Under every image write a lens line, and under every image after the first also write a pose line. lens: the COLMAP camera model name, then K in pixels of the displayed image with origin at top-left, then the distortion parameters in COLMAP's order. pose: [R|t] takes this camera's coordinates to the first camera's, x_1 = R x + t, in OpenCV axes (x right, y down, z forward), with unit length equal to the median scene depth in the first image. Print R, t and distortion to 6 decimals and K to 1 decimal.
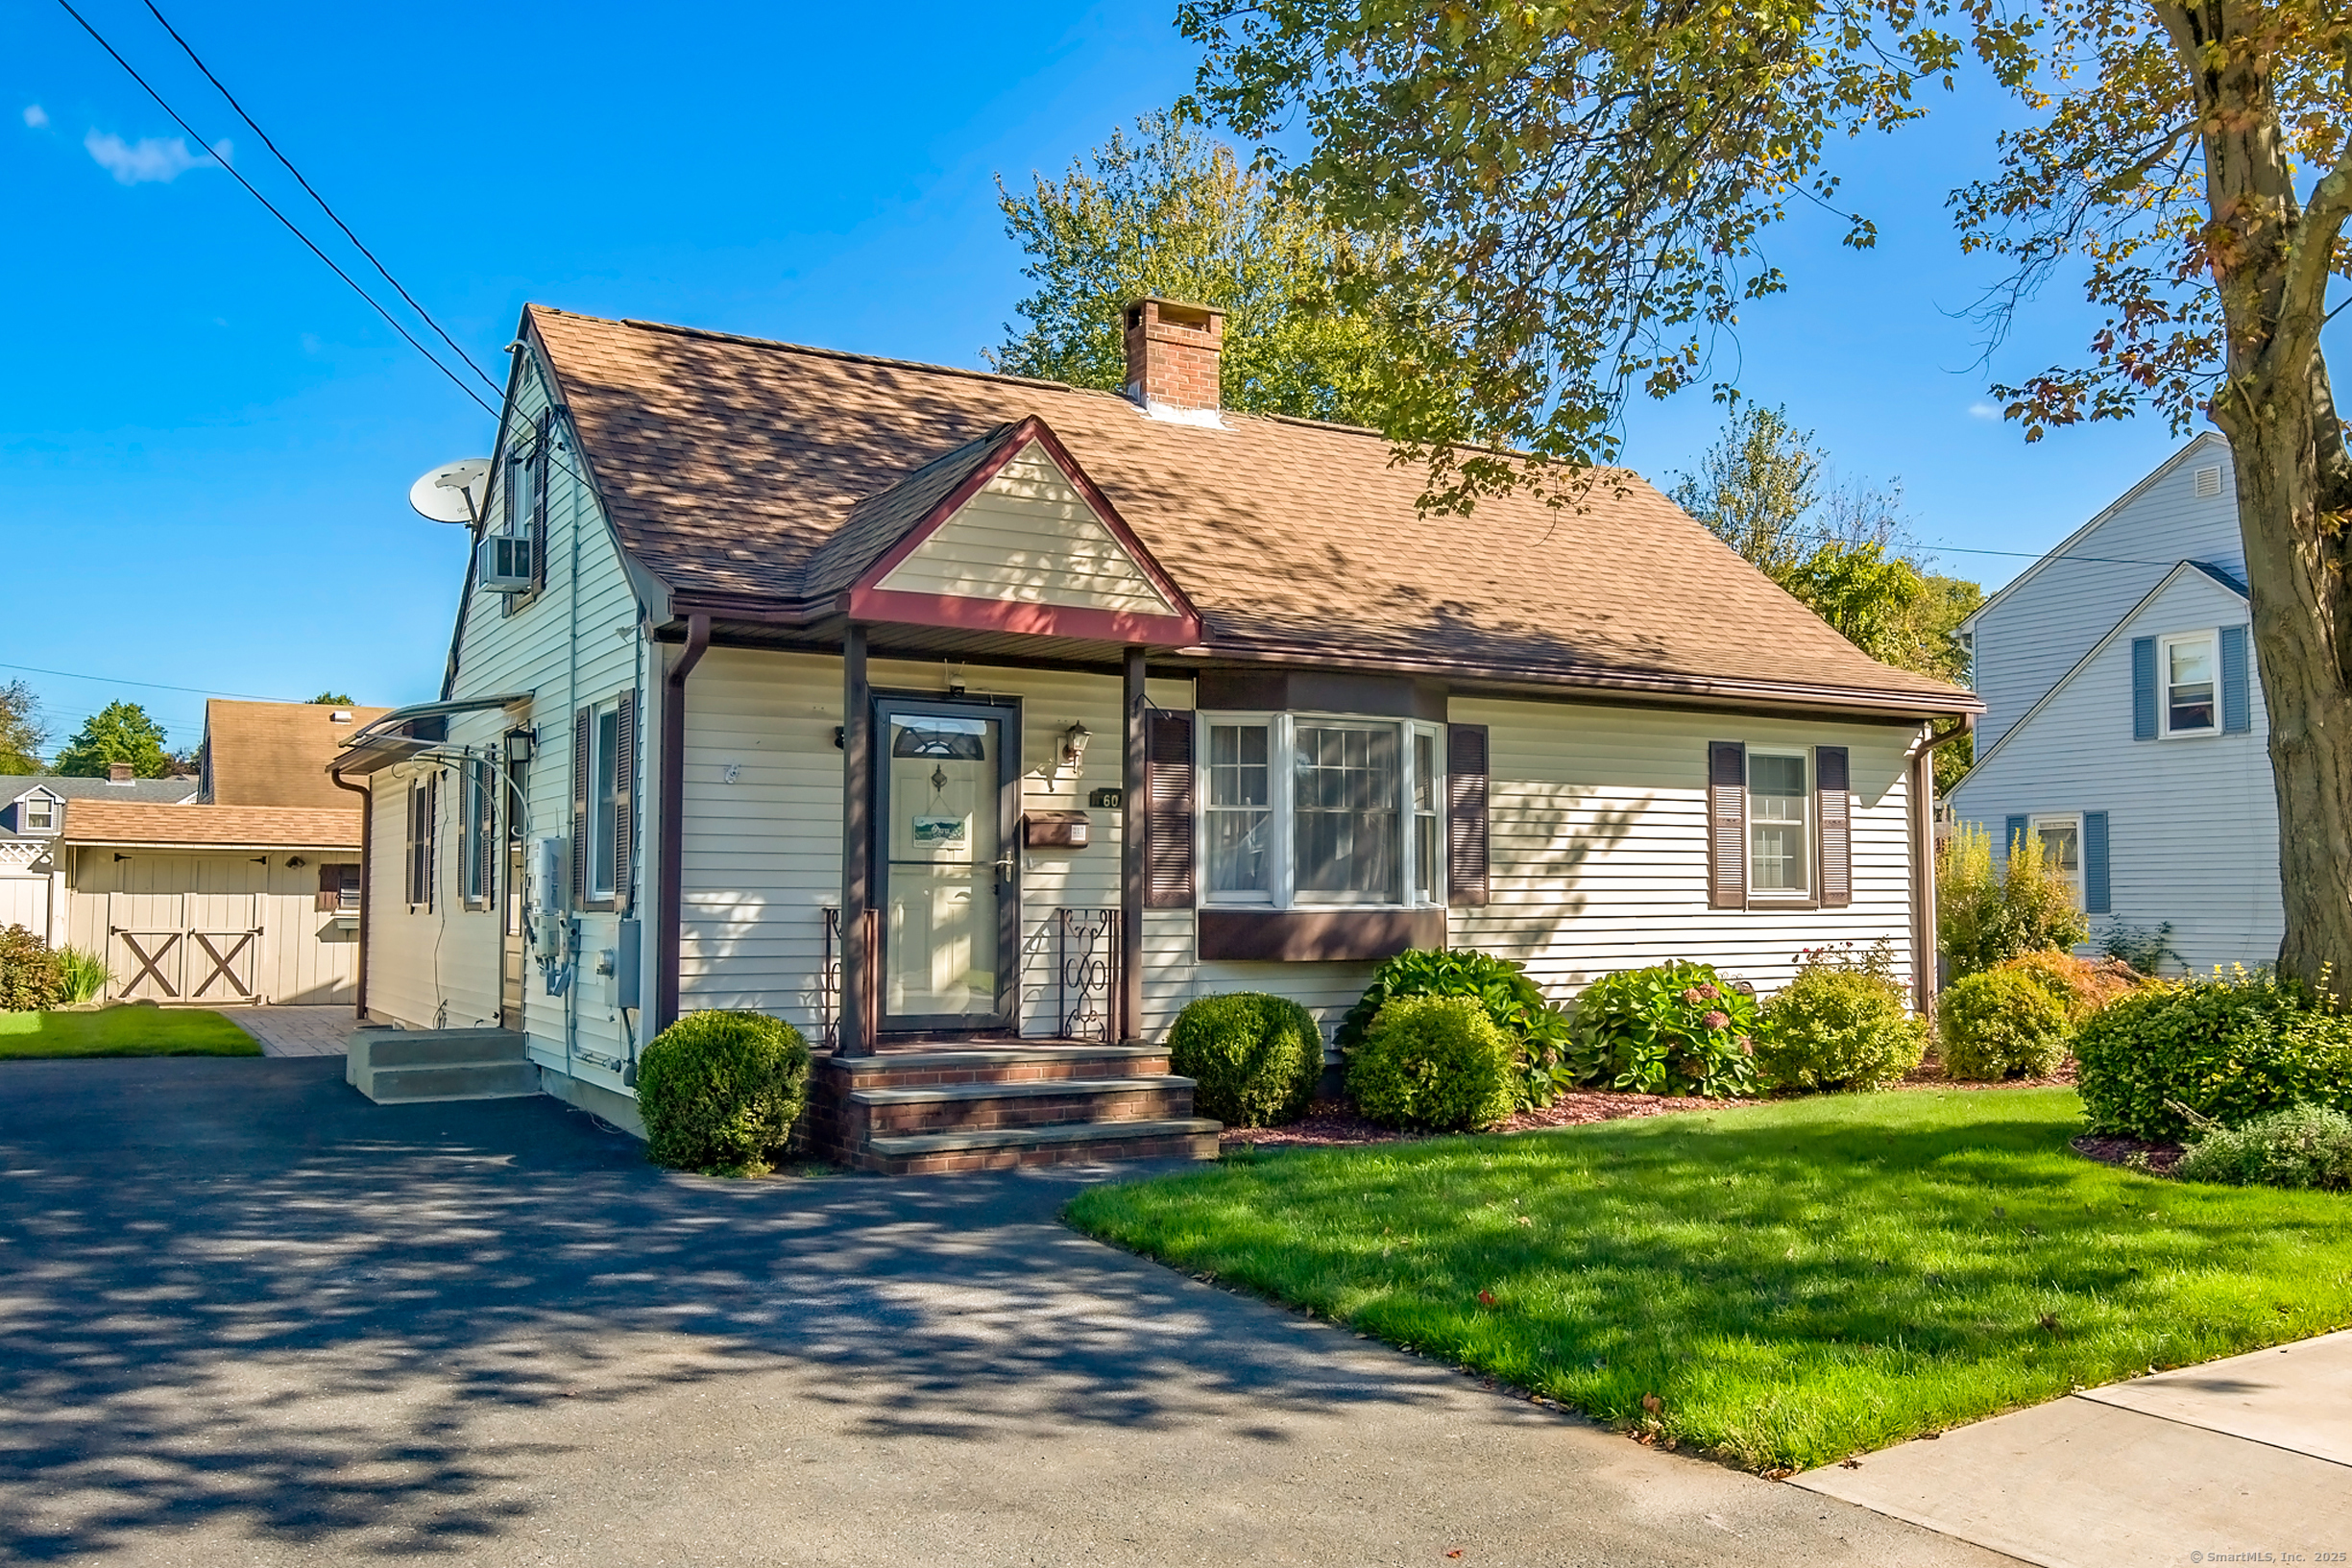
lens RADIAL K [[1602.8, 0, 1139.0], [0, 1602.8, 787.3], [0, 0, 1]] dist [0.004021, 0.003465]
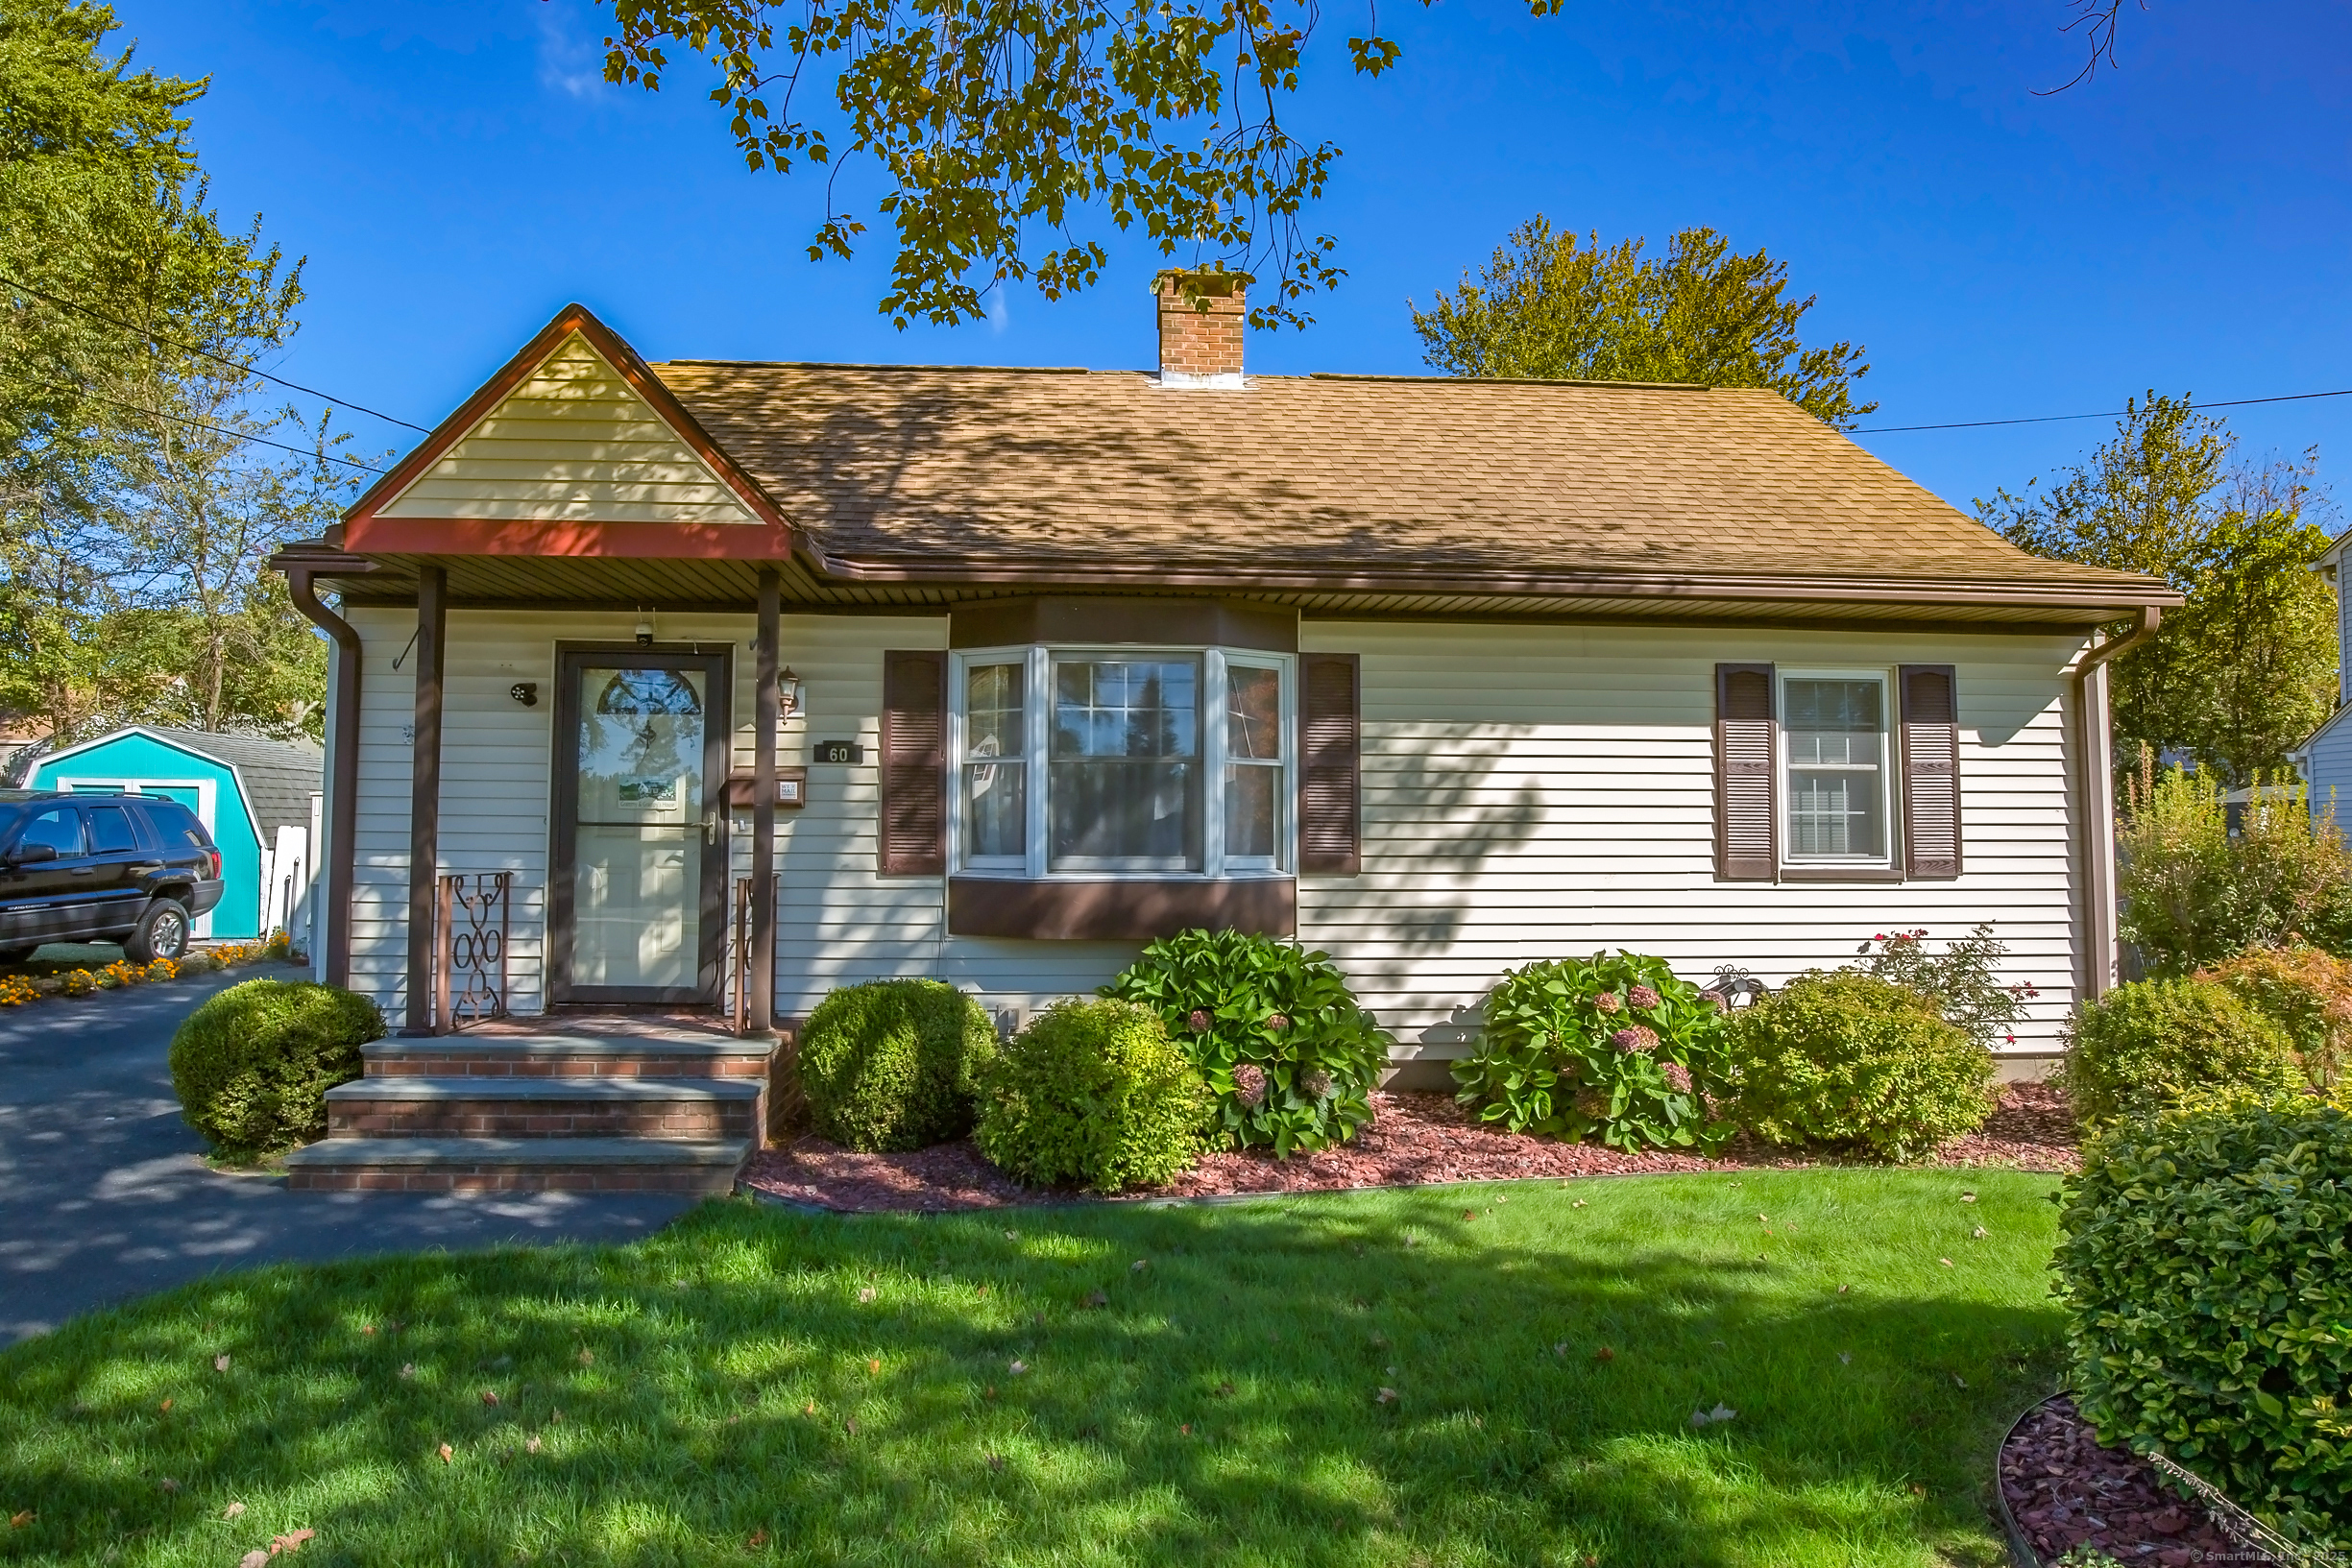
lens RADIAL K [[1091.2, 0, 1179.1], [0, 1091.2, 783.0], [0, 0, 1]] dist [-0.020321, 0.000837]
pose [[0.920352, -0.019079, -0.390625, 0.365725], [0.021742, 0.999761, 0.002396, 0.024893], [0.390486, -0.010699, 0.920547, 0.475441]]
